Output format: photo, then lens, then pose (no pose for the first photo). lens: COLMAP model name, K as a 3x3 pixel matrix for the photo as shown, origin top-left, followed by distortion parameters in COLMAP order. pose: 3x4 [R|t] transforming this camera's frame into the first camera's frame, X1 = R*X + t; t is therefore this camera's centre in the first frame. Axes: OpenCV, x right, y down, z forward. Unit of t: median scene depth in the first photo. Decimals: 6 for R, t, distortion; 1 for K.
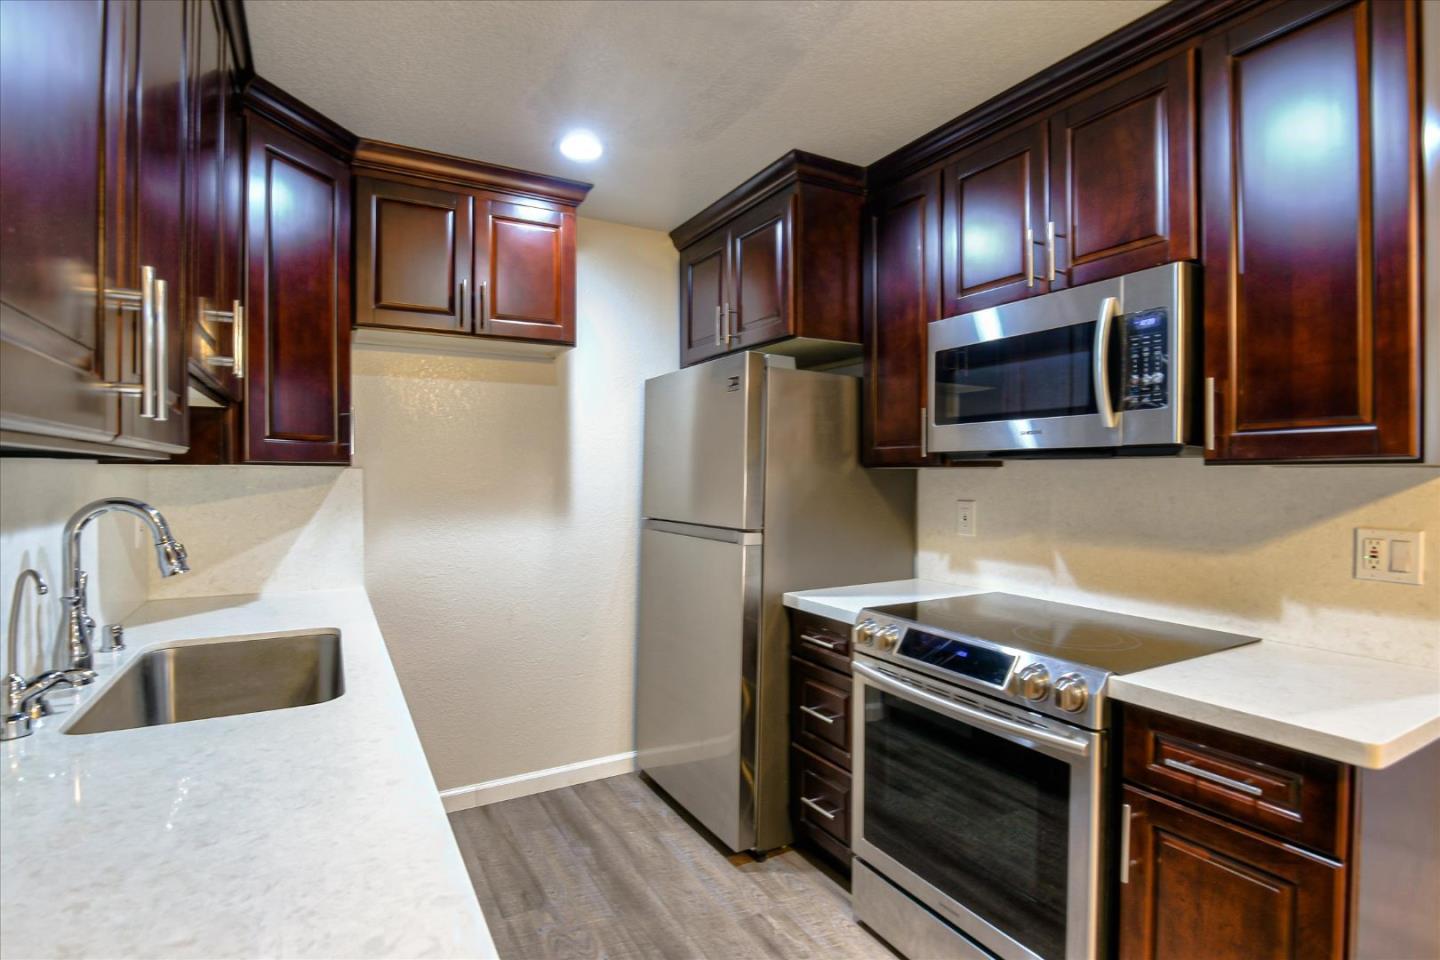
lens RADIAL K [[717.6, 0, 720.0], [0, 717.6, 480.0], [0, 0, 1]] dist [-0.015664, -0.000795]
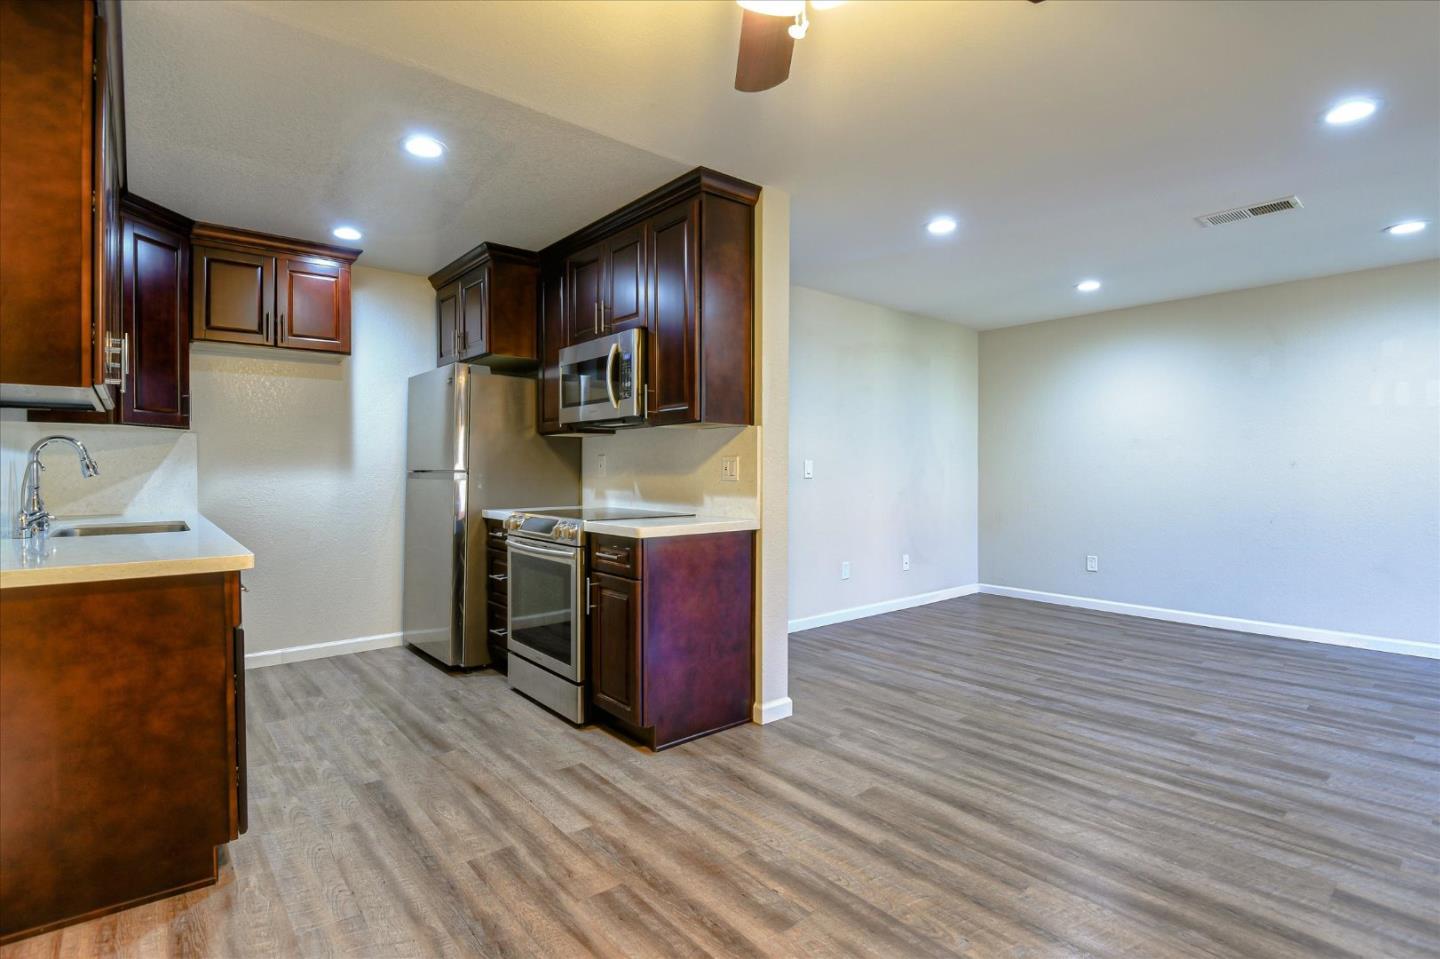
lens RADIAL K [[705.7, 0, 720.0], [0, 705.7, 479.5], [0, 0, 1]] dist [-0.002628, -0.013727]
pose [[0.982872, -0.002216, 0.184277, 0.327069], [0.001278, 0.999986, 0.005211, 0.080081], [-0.184286, -0.004886, 0.982860, -0.691751]]
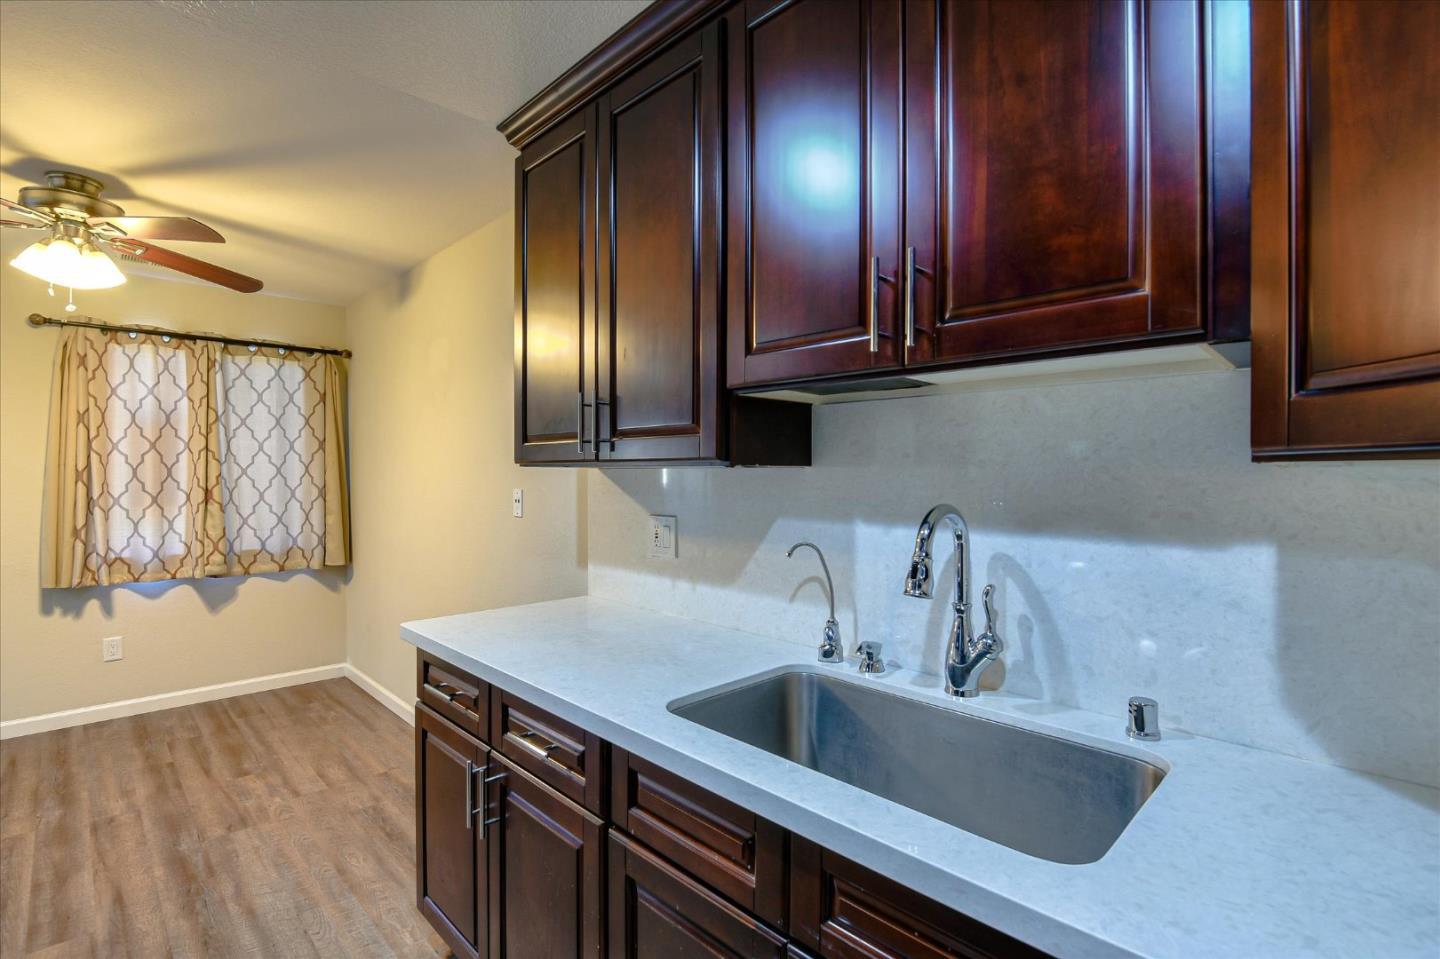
lens RADIAL K [[667.0, 0, 711.7], [0, 667.0, 478.6], [0, 0, 1]] dist [-0.004067, -0.006915]
pose [[-0.965077, -0.001031, -0.261963, -0.194152], [-0.005137, 0.999874, 0.014990, -0.012091], [0.261915, 0.015812, -0.964962, 1.034721]]
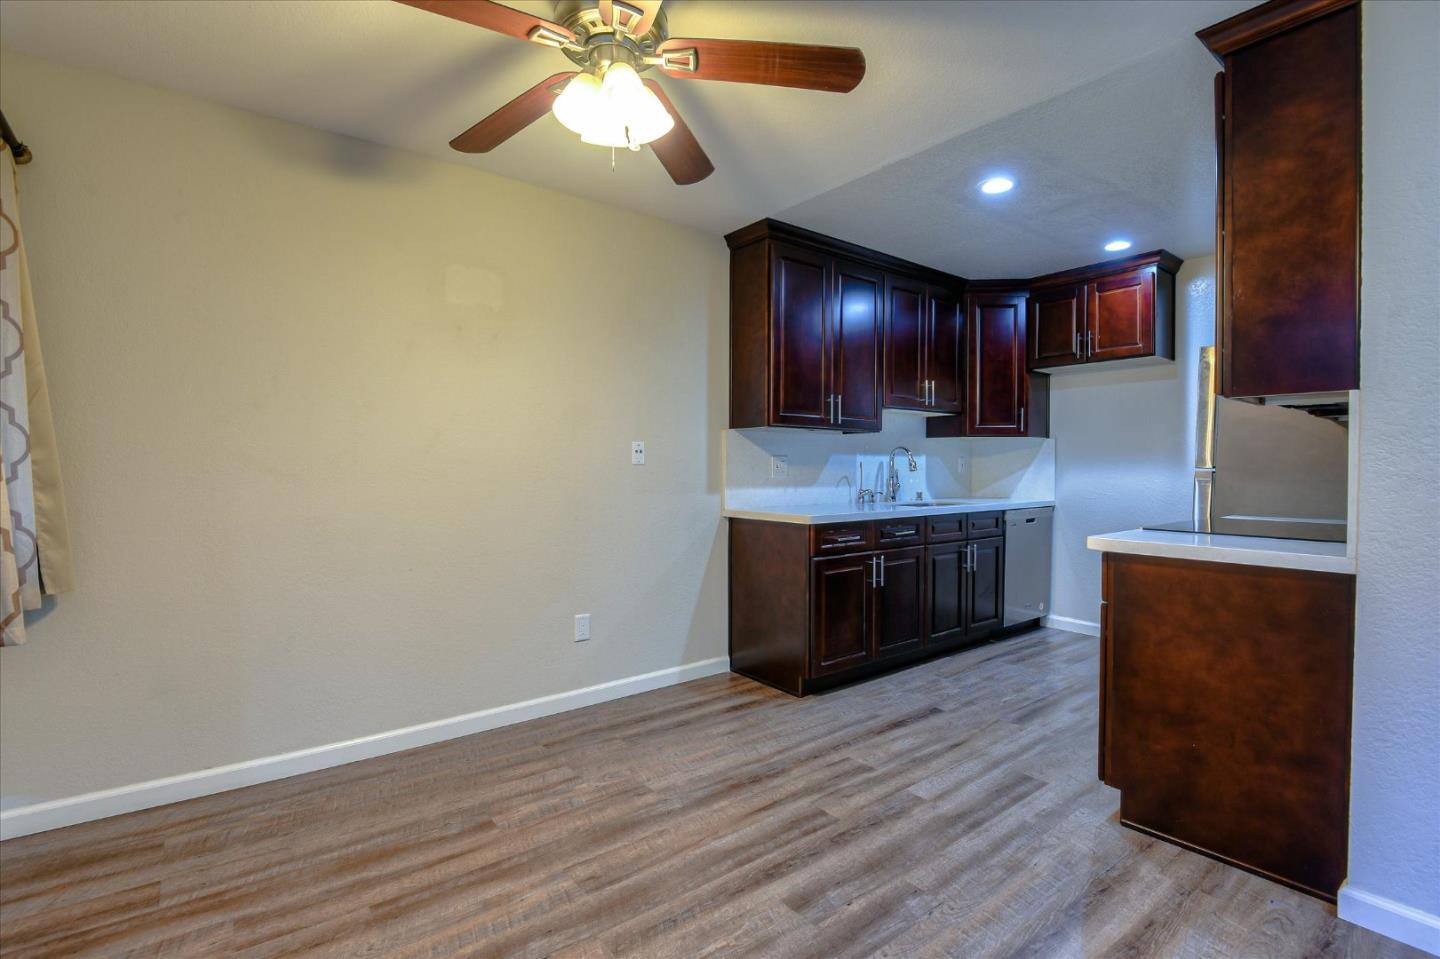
lens RADIAL K [[660.5, 0, 706.2], [0, 660.5, 476.2], [0, 0, 1]] dist [-0.000775, -0.010006]
pose [[0.138936, 0.014162, -0.990200, 1.206866], [-0.010477, 0.999863, 0.012830, 0.077118], [0.990246, 0.008592, 0.139065, -0.185849]]
